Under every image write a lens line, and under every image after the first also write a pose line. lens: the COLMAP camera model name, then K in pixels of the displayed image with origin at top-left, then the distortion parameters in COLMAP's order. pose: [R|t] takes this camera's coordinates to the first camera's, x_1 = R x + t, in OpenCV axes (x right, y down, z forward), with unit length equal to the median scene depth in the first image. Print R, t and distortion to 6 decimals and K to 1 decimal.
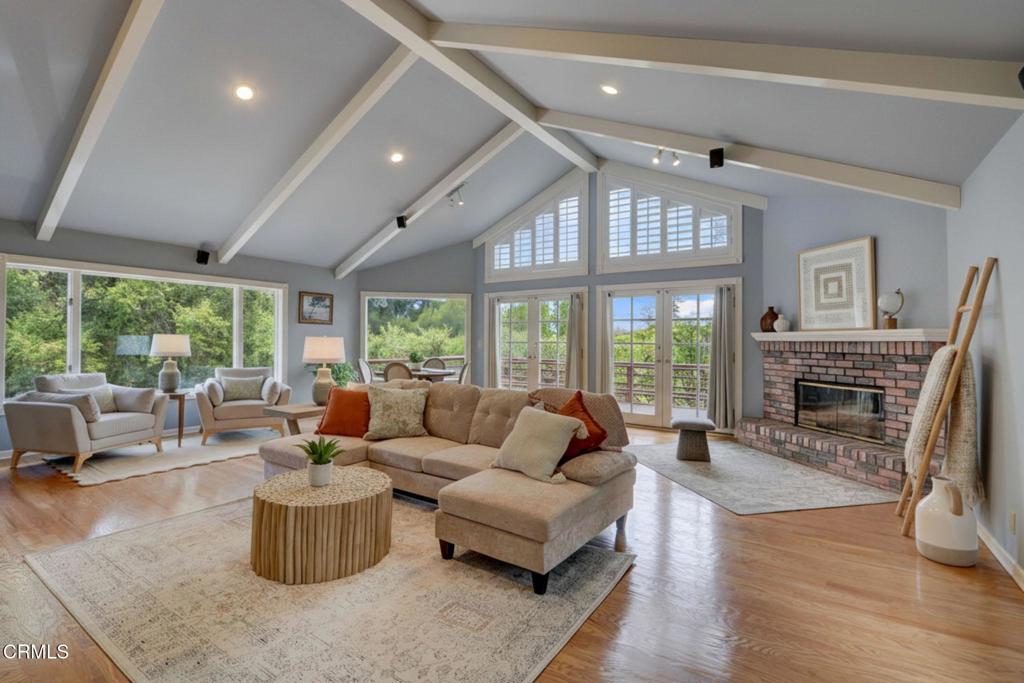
lens RADIAL K [[480.4, 0, 506.1], [0, 480.4, 339.7], [0, 0, 1]] dist [-0.003567, -0.000262]
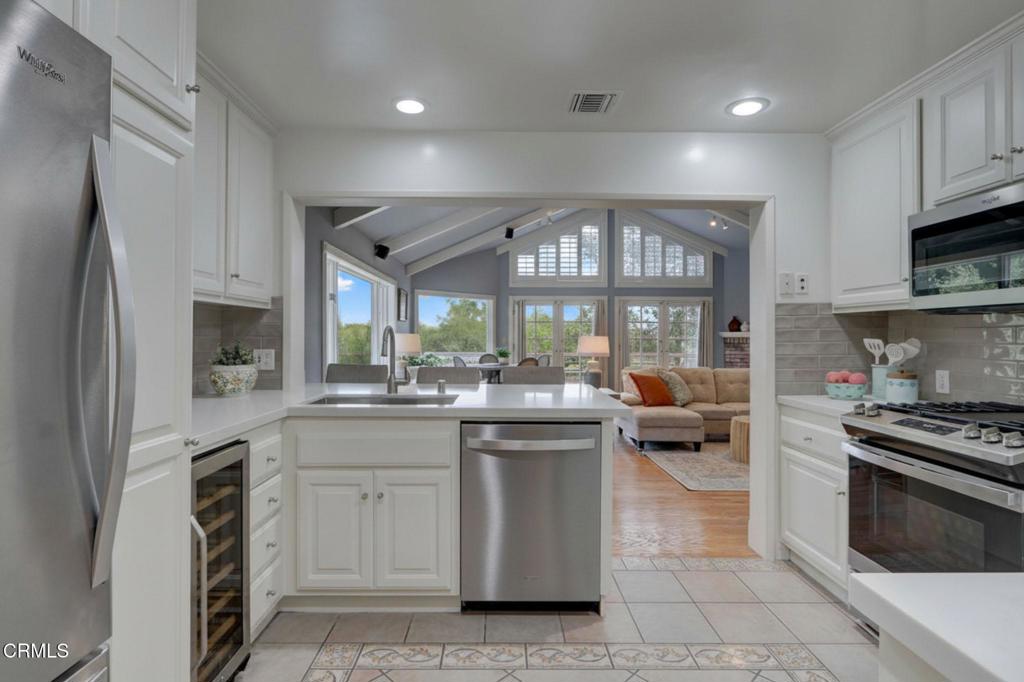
lens RADIAL K [[509.4, 0, 508.4], [0, 509.4, 334.9], [0, 0, 1]] dist [0.000585, 0.000103]
pose [[0.818678, -0.004156, 0.574238, -0.947132], [0.001743, 0.999987, 0.004752, -0.011773], [-0.574250, -0.002890, 0.818675, 0.012307]]
